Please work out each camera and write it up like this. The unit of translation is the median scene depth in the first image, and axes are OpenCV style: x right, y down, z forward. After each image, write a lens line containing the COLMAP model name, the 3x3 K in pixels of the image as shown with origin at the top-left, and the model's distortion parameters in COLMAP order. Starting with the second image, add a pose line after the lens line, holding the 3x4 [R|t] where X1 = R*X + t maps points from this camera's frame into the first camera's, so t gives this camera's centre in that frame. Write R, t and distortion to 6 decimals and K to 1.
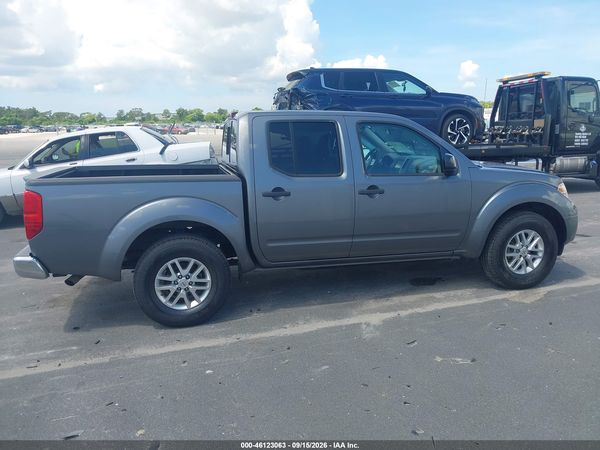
lens RADIAL K [[486.8, 0, 300.0], [0, 486.8, 225.0], [0, 0, 1]] dist [-0.008583, -0.016359]
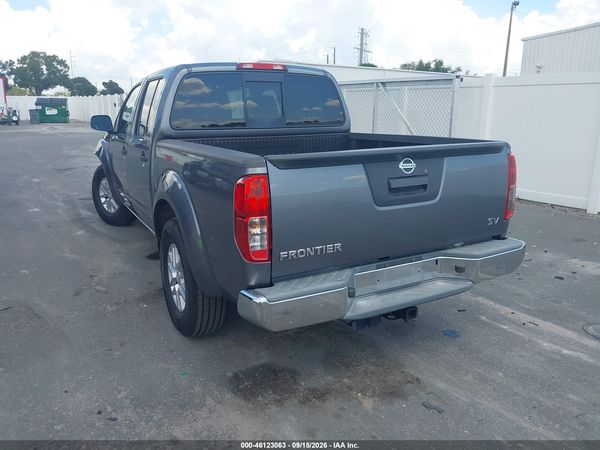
lens RADIAL K [[477.9, 0, 294.7], [0, 477.9, 225.6], [0, 0, 1]] dist [0.001149, -0.007436]
pose [[-0.265678, -0.220621, 0.938478, -1.271021], [0.185204, 0.943651, 0.274267, -0.255441], [-0.946105, 0.246677, -0.209847, 1.581847]]
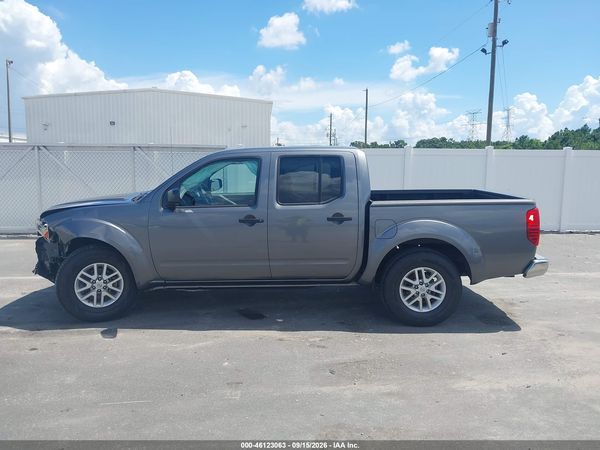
lens RADIAL K [[477.9, 0, 294.7], [0, 477.9, 225.6], [0, 0, 1]] dist [0.001149, -0.007436]
pose [[-0.972412, -0.020505, 0.232368, -0.344371], [0.054784, 0.948195, 0.312930, -0.573269], [-0.226746, 0.317027, -0.920913, 2.902473]]
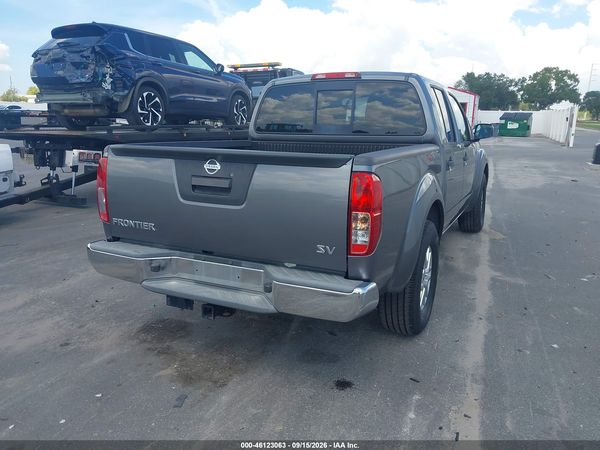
lens RADIAL K [[477.9, 0, 294.7], [0, 477.9, 225.6], [0, 0, 1]] dist [0.001149, -0.007436]
pose [[0.644587, -0.147023, 0.750262, -1.117373], [0.124366, 0.988428, 0.086846, -0.077535], [-0.754348, 0.037327, 0.655412, 0.705057]]
